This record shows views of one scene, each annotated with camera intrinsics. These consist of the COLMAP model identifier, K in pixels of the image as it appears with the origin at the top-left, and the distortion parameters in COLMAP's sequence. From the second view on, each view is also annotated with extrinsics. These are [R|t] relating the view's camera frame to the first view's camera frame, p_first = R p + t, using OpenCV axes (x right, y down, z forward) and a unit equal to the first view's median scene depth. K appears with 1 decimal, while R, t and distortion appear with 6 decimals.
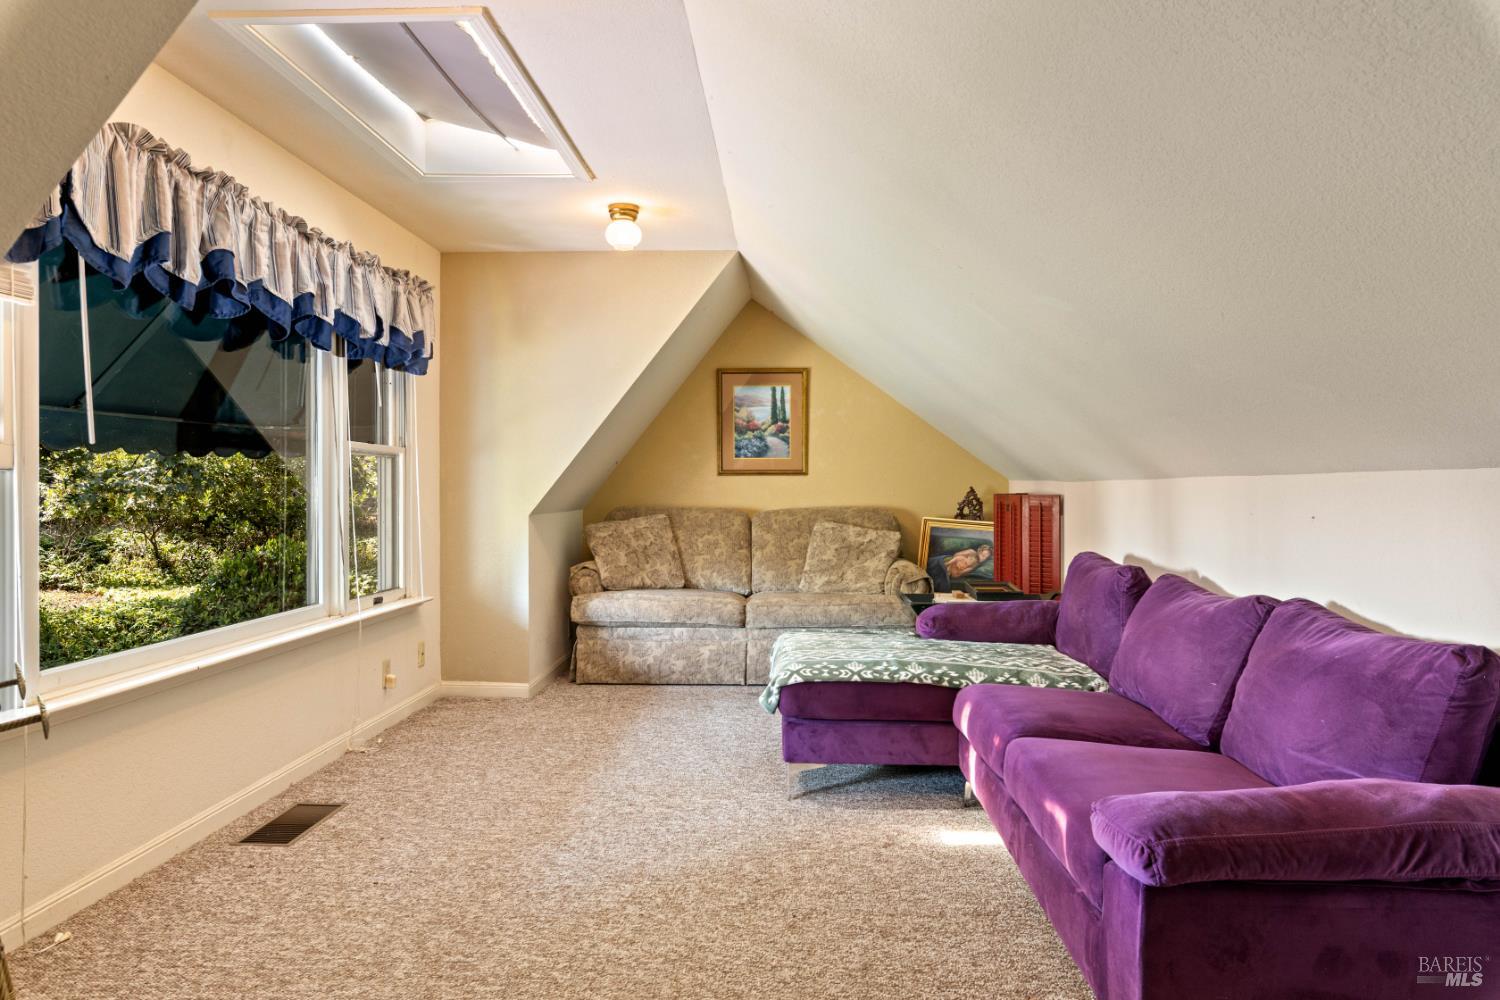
lens RADIAL K [[992.6, 0, 749.2], [0, 992.6, 500.4], [0, 0, 1]] dist [-0.000547, -0.000147]
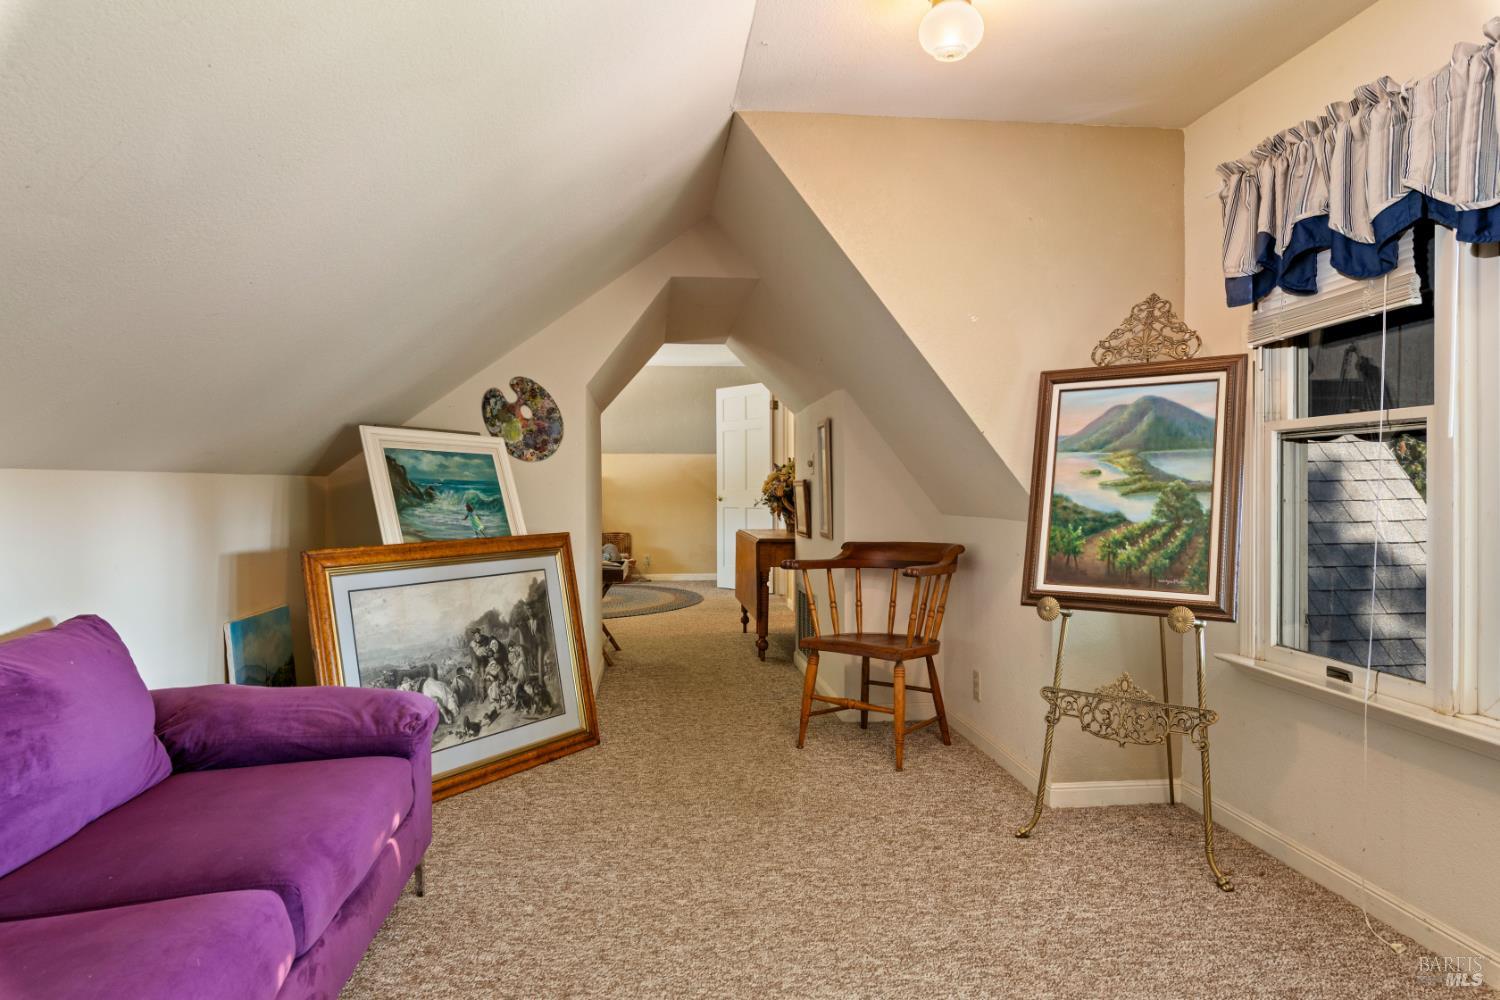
lens RADIAL K [[952.4, 0, 748.4], [0, 952.4, 500.2], [0, 0, 1]] dist [0.001317, 0.000308]
pose [[-0.990168, 0.001655, -0.139872, 0.071351], [-0.001043, 0.999815, 0.019219, -0.015797], [0.139878, 0.019176, -0.989983, 1.907016]]
